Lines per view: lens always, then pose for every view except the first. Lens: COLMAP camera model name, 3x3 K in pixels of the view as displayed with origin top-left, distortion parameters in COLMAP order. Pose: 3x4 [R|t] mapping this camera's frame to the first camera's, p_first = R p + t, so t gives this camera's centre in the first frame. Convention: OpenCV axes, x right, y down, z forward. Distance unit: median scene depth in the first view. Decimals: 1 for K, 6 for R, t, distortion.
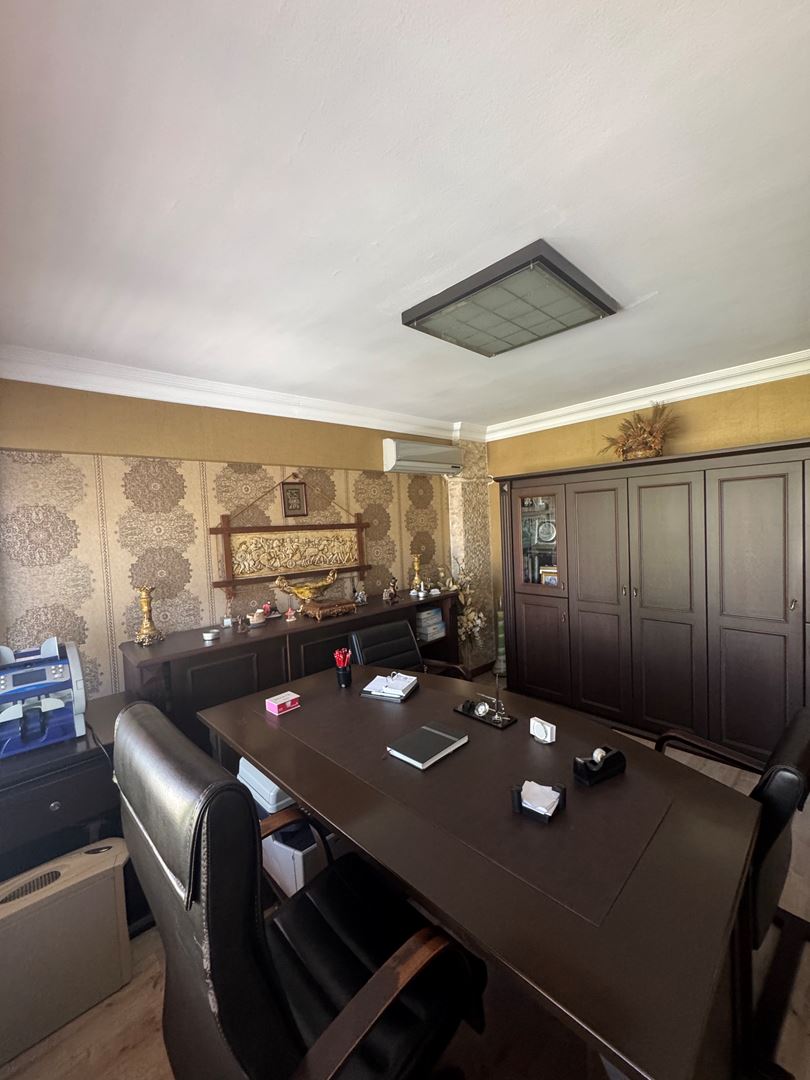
lens RADIAL K [[434.4, 0, 405.1], [0, 434.4, 536.8], [0, 0, 1]] dist [-0.001126, 0.000307]
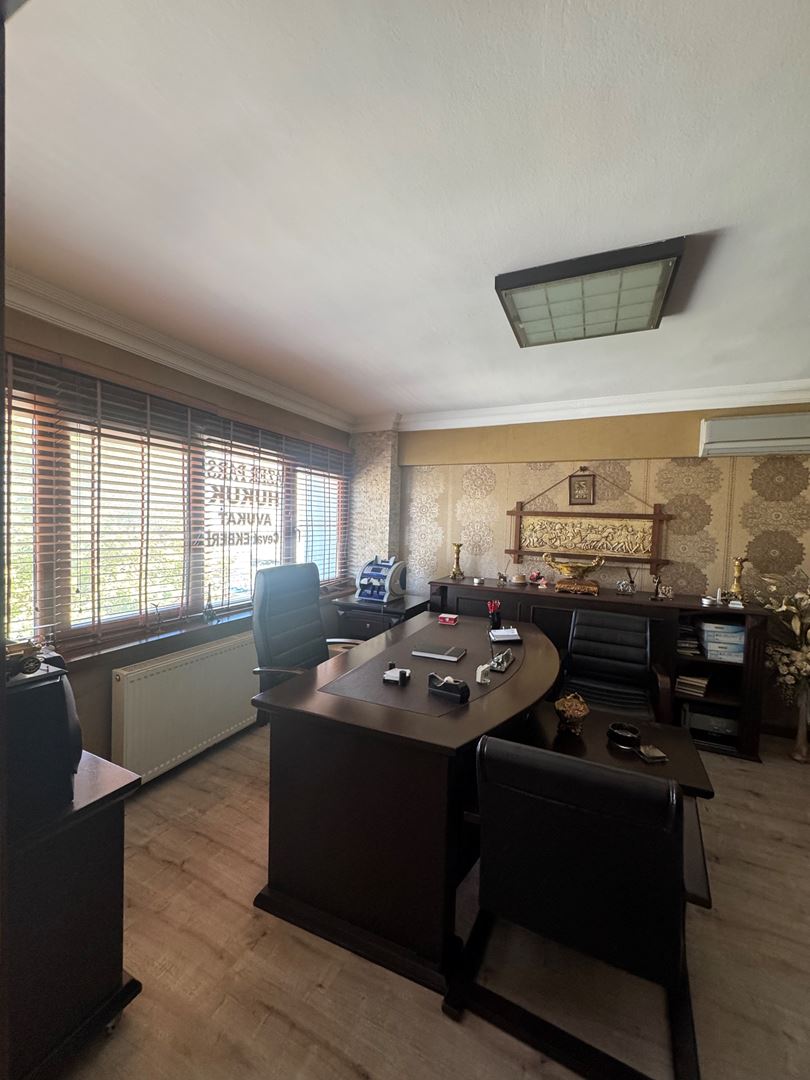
lens RADIAL K [[434.4, 0, 403.3], [0, 434.4, 537.3], [0, 0, 1]] dist [-0.001126, 0.000307]
pose [[0.364369, 0.091002, -0.926798, 0.629928], [-0.077331, 0.994733, 0.067270, -0.002434], [0.928038, 0.047159, 0.369488, 0.146088]]
